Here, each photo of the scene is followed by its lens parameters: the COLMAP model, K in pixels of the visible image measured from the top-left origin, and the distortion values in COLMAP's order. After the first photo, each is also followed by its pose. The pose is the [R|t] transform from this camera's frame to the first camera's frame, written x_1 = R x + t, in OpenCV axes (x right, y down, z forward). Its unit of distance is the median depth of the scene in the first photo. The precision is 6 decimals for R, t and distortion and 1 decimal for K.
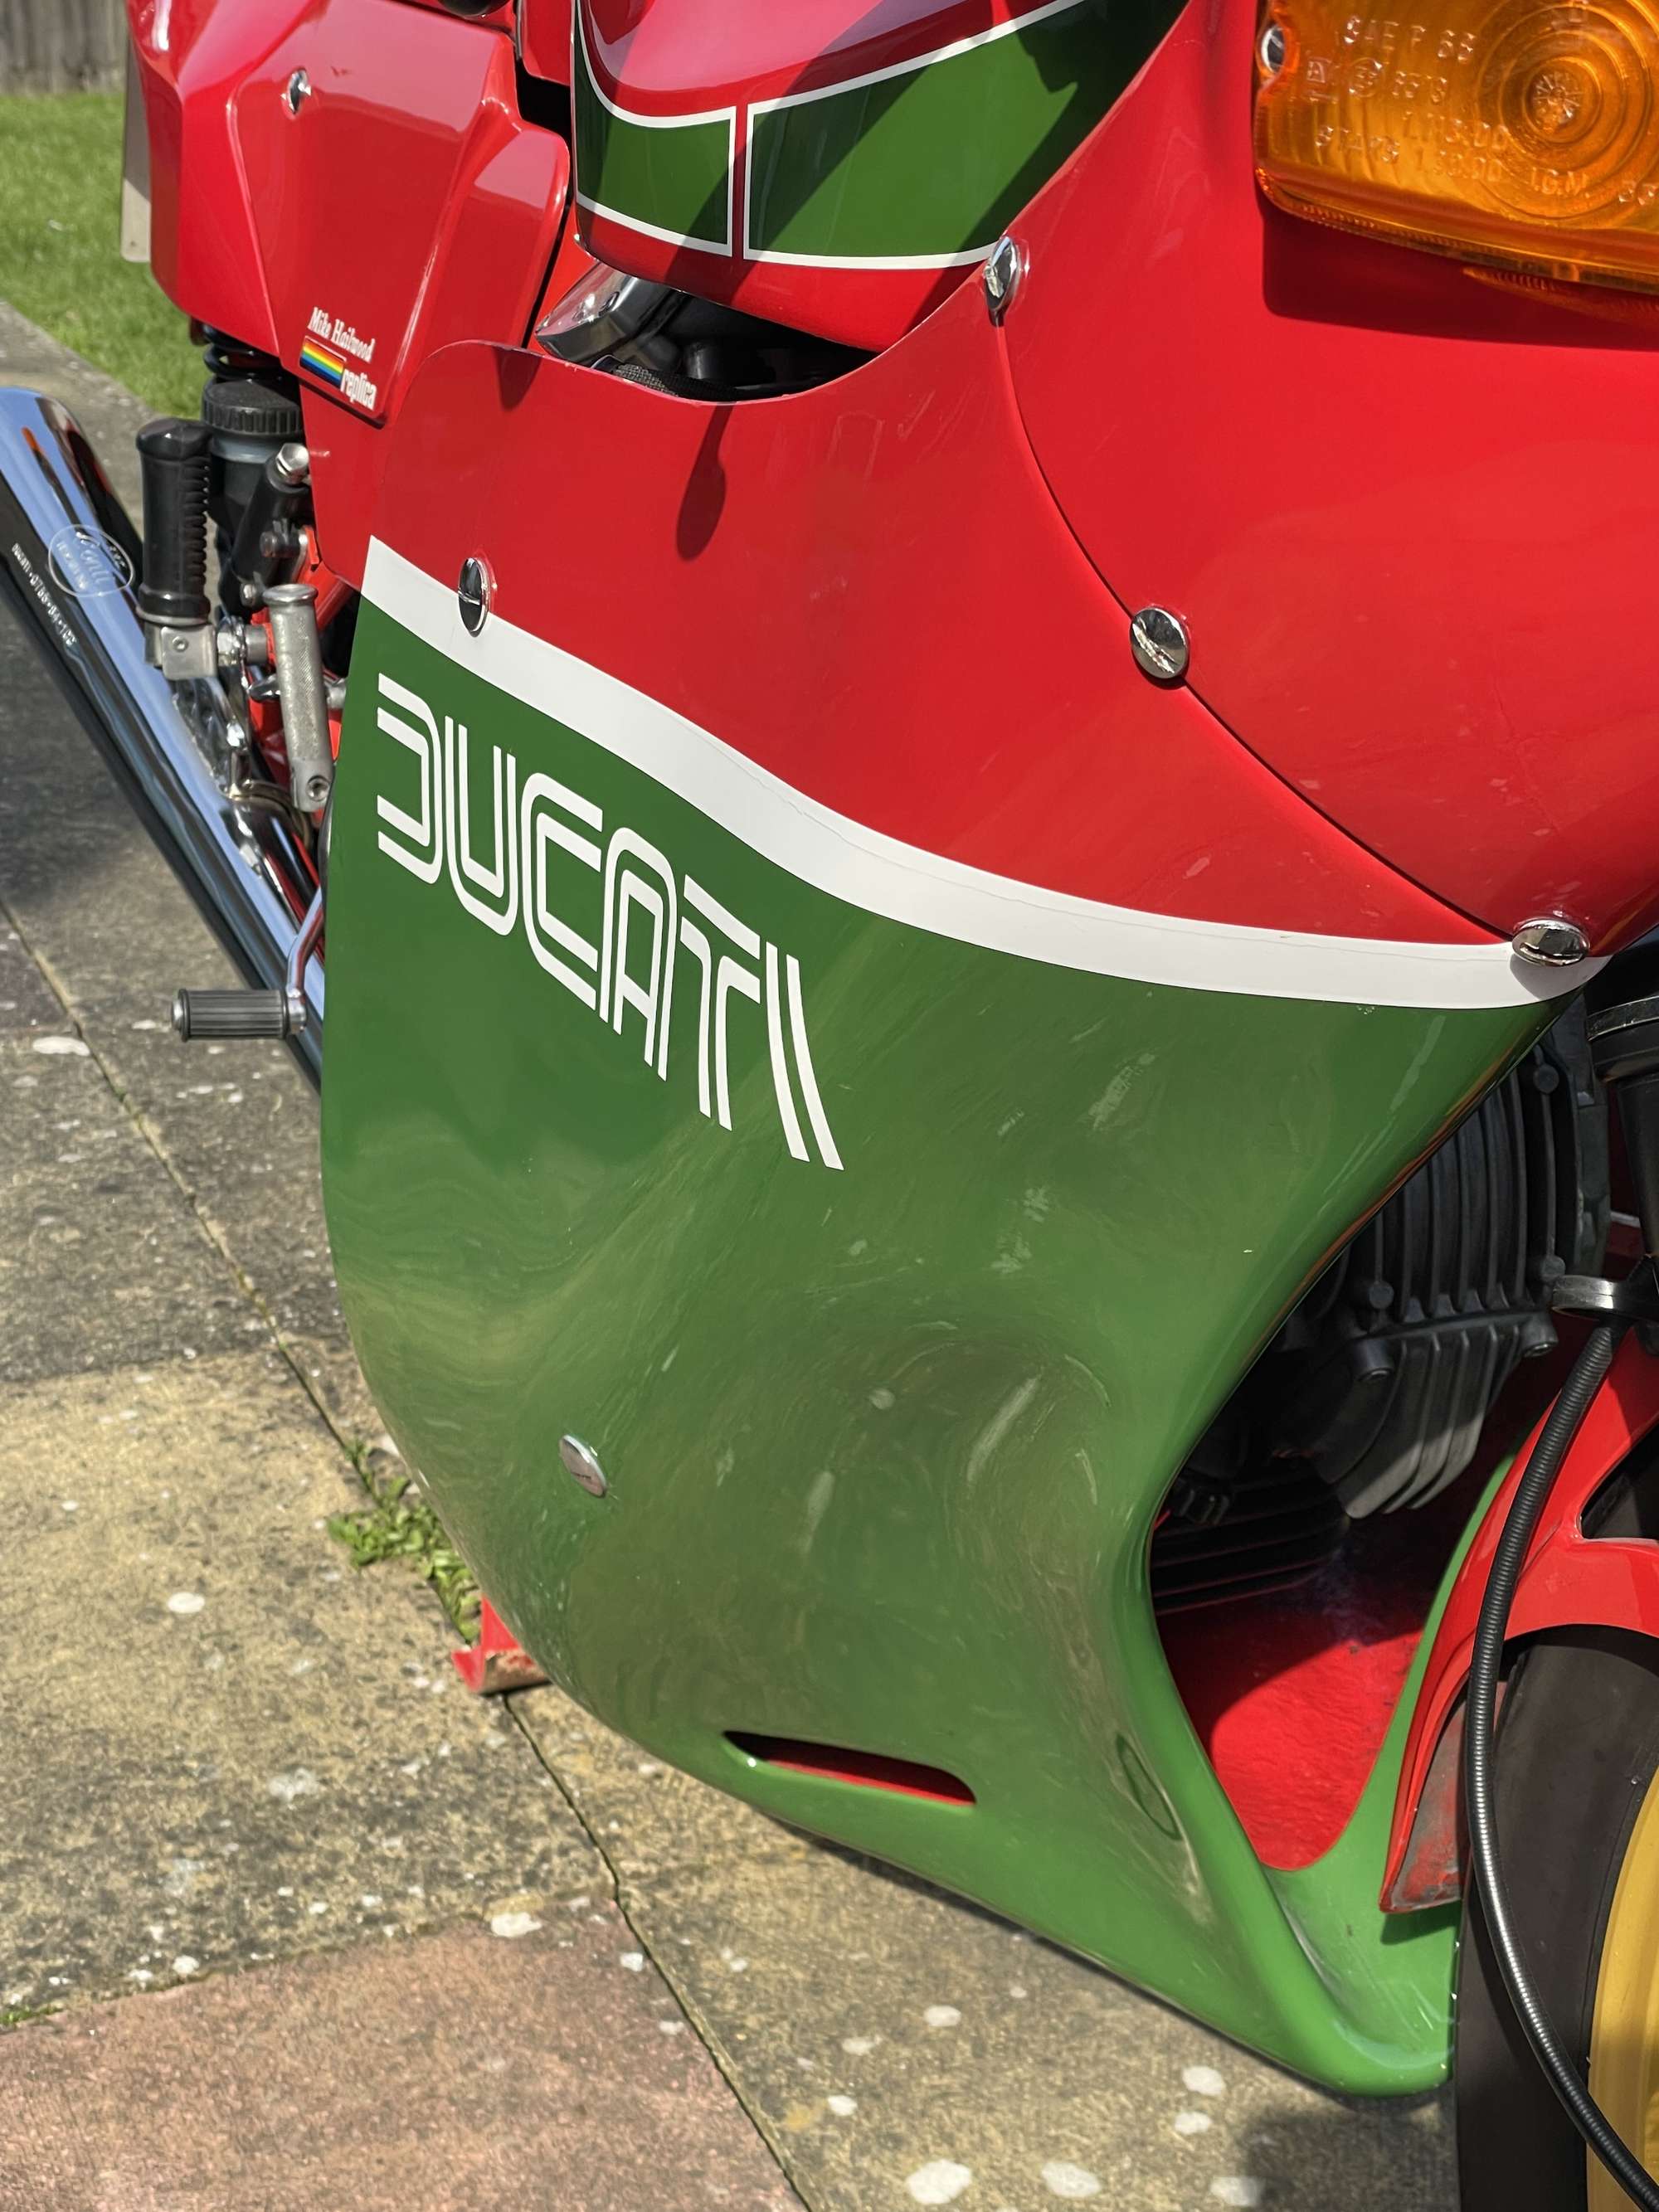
lens RADIAL K [[3478.0, 0, 829.5], [0, 3478.0, 1106.0], [0, 0, 1]] dist [0.141106, 0.063867]
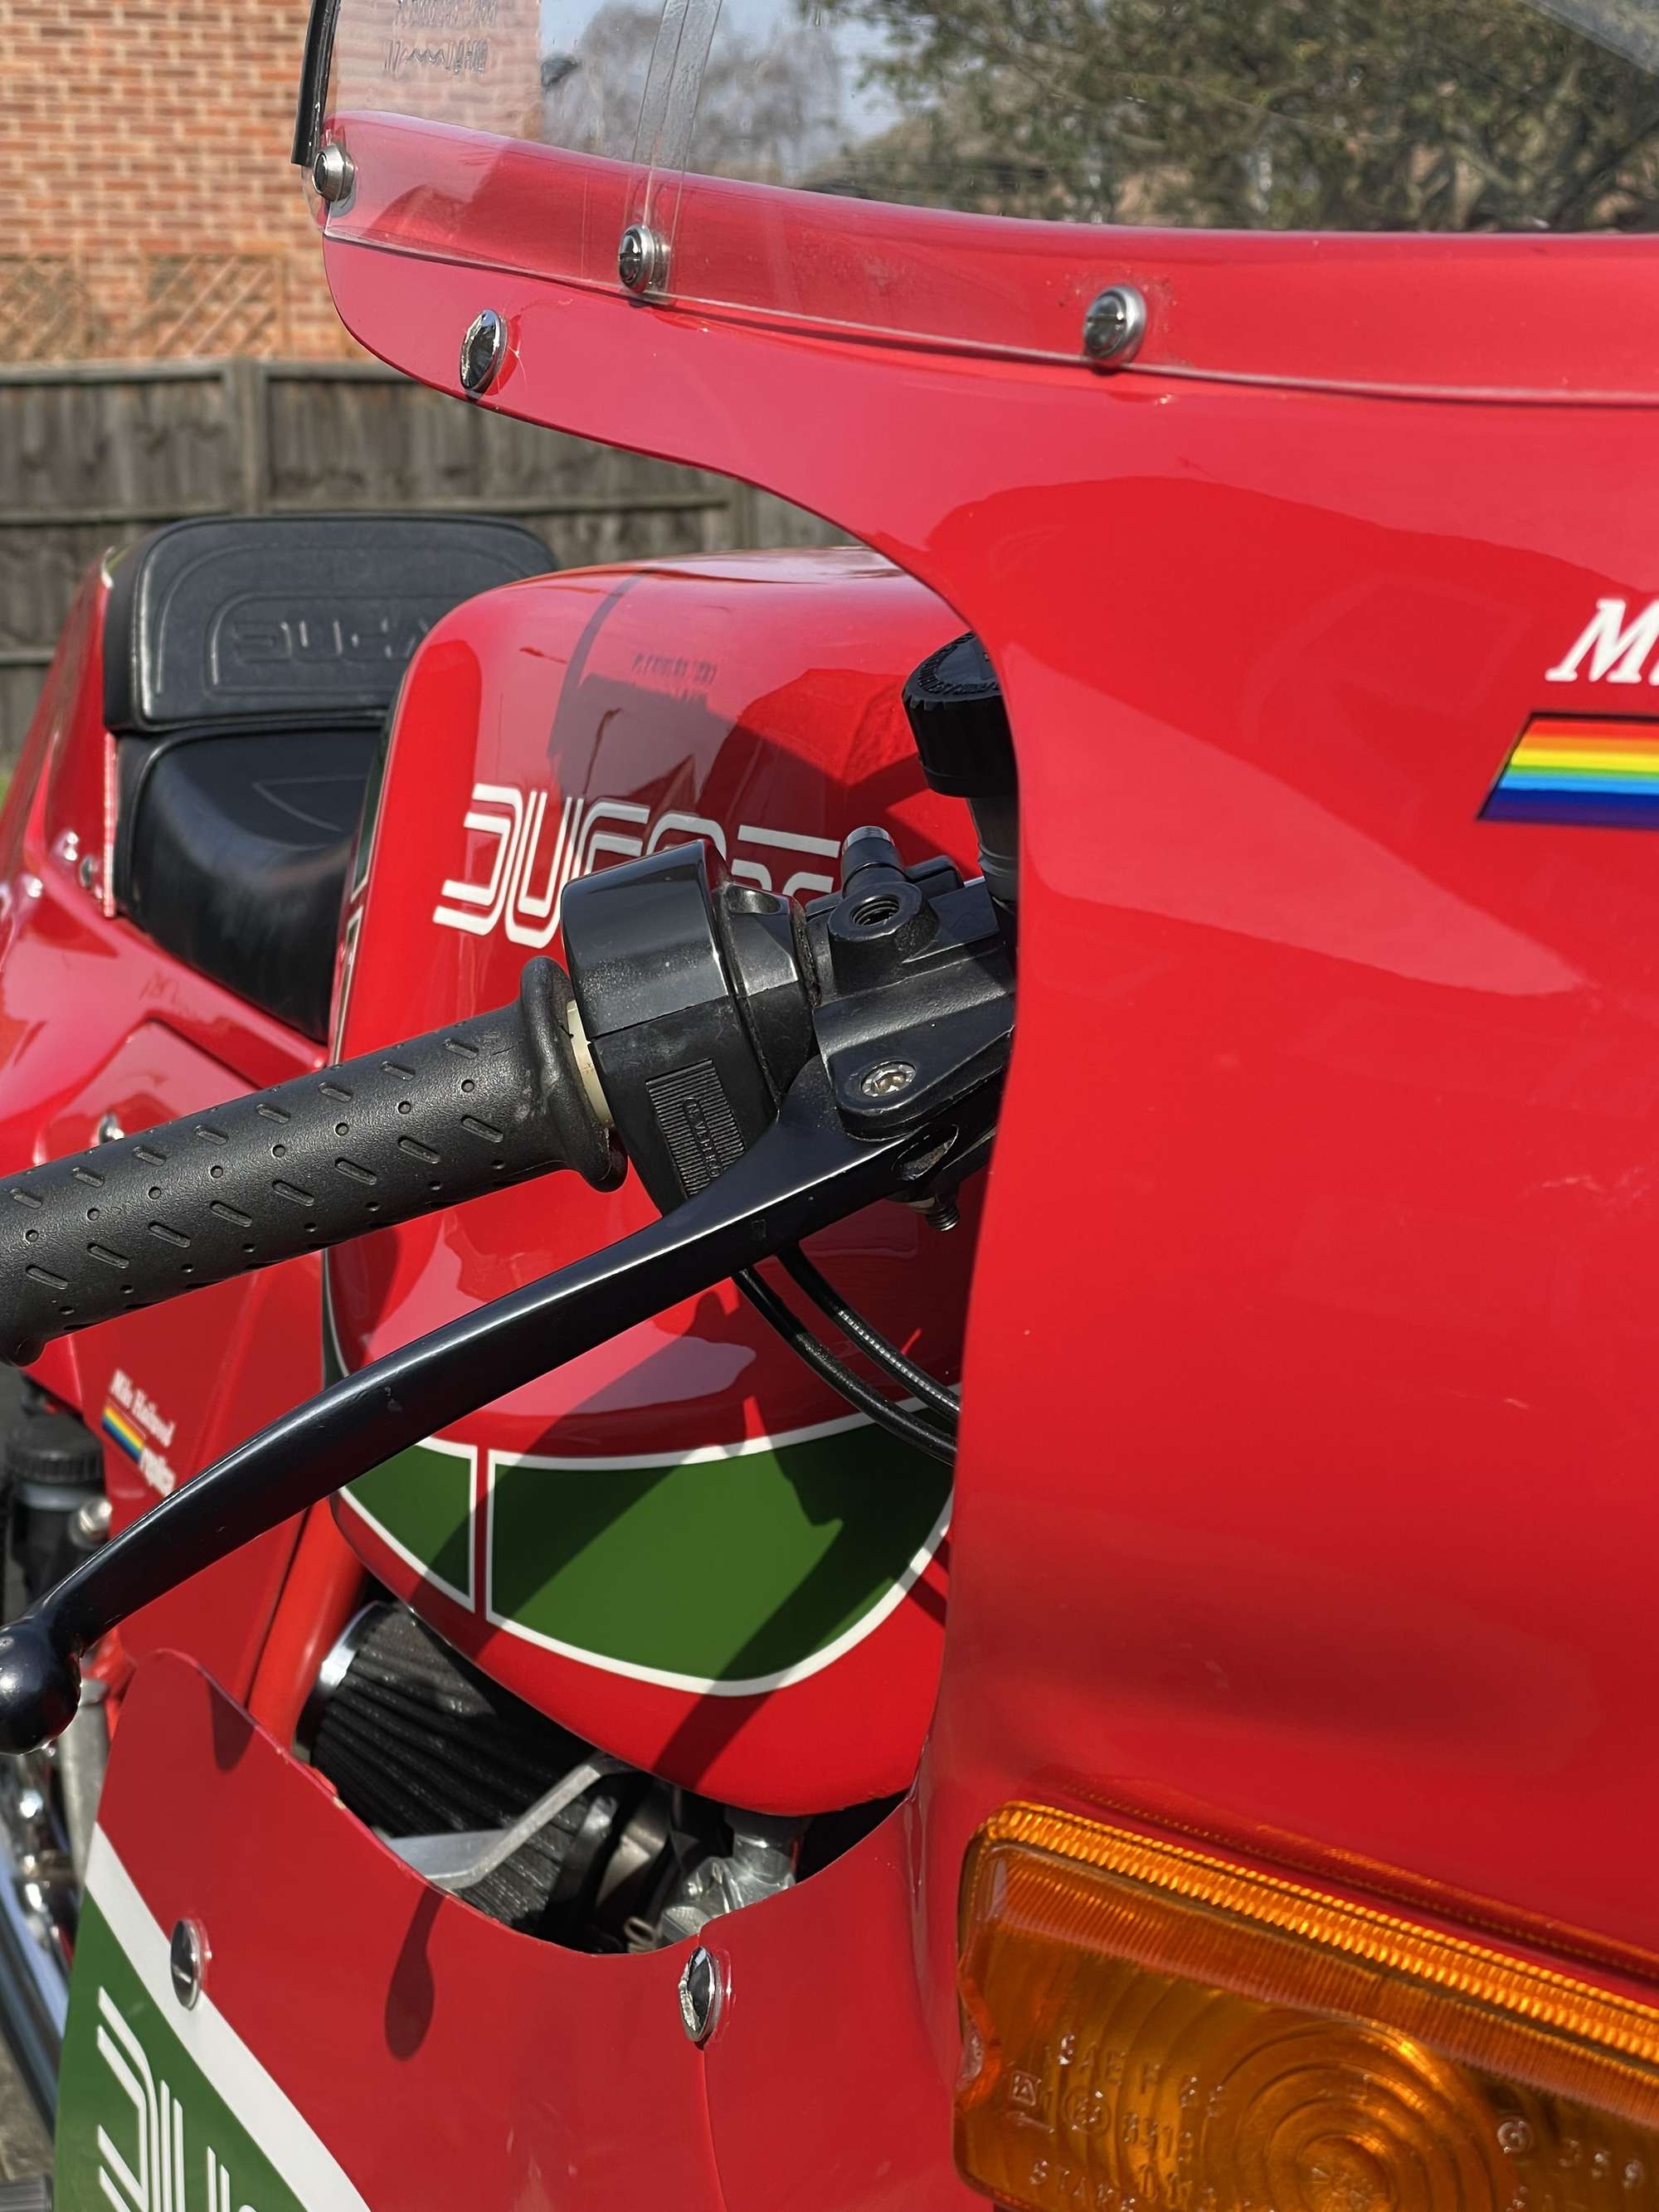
lens RADIAL K [[3451.3, 0, 788.3], [0, 3451.3, 1094.7], [0, 0, 1]] dist [0.106977, -0.097236]
pose [[0.999785, -0.020229, -0.004543, 0.030896], [0.019199, 0.986033, -0.165438, -0.123682], [0.007826, 0.165315, 0.986210, 0.074912]]
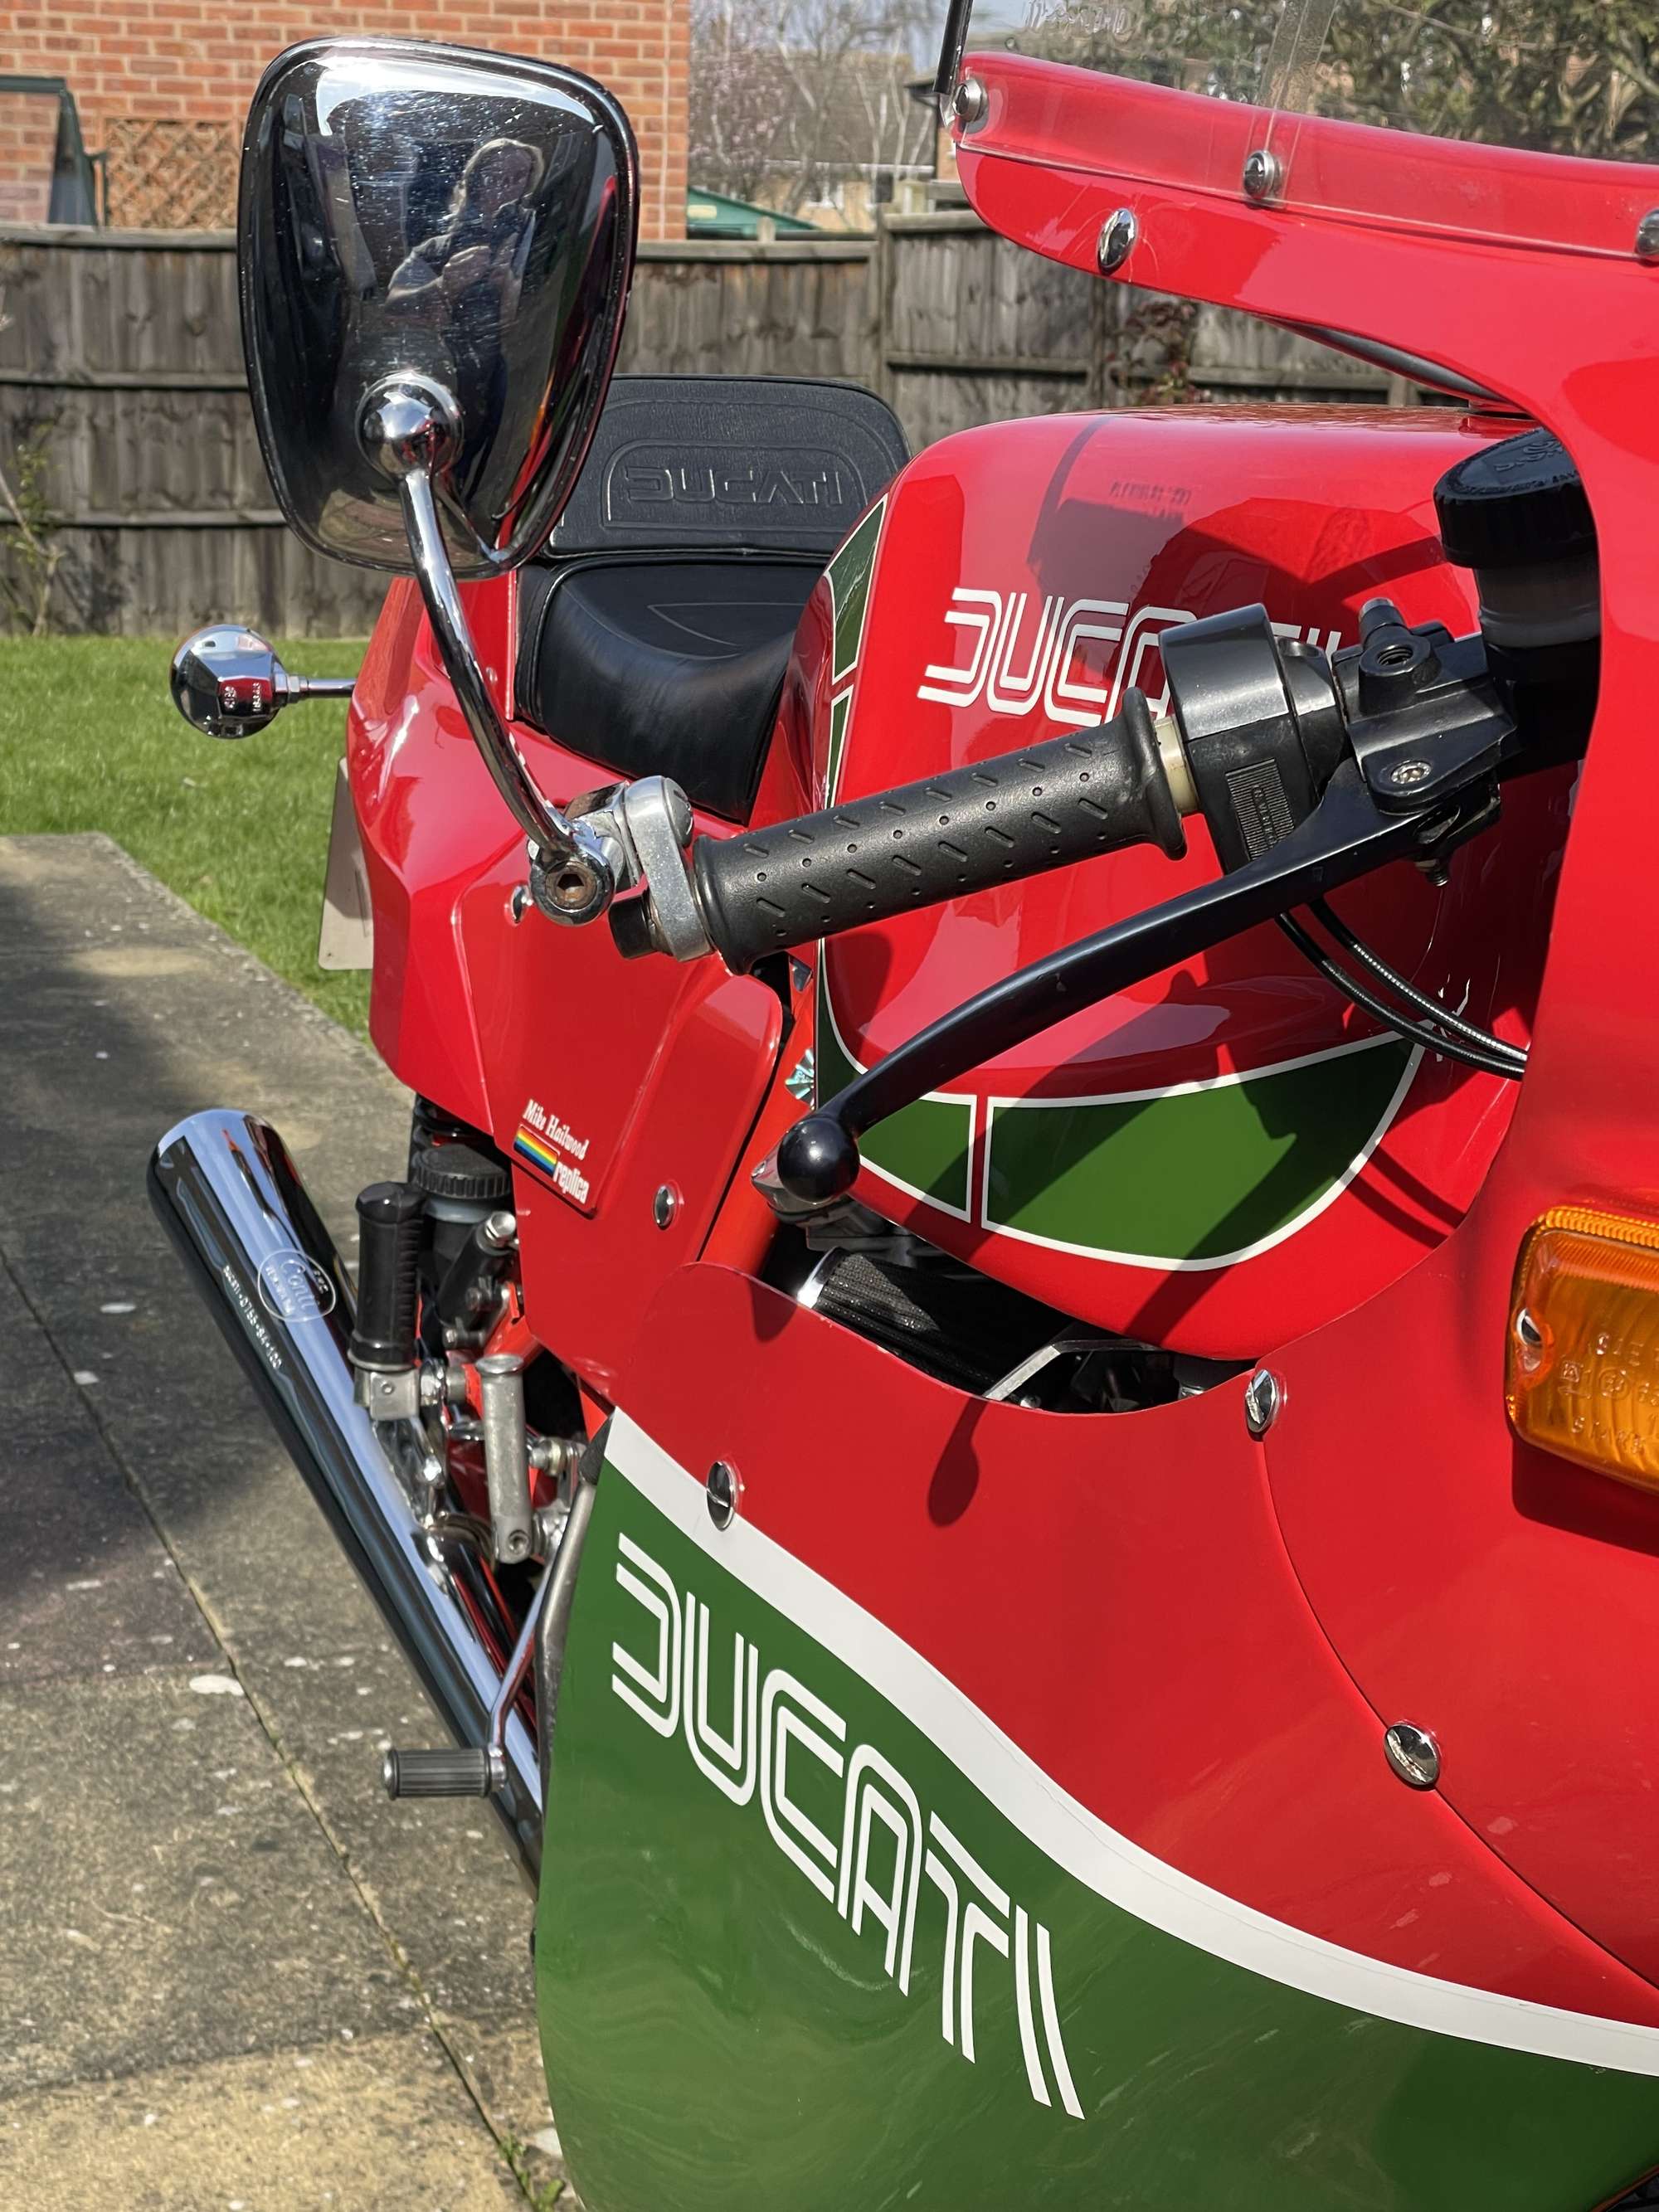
lens RADIAL K [[3438.5, 0, 829.5], [0, 3438.5, 1106.0], [0, 0, 1]] dist [0.149770, -0.218923]
pose [[0.999745, 0.014928, -0.016921, -0.030027], [-0.017034, 0.991090, -0.132097, -0.072934], [0.014798, 0.132352, 0.991092, -0.053727]]
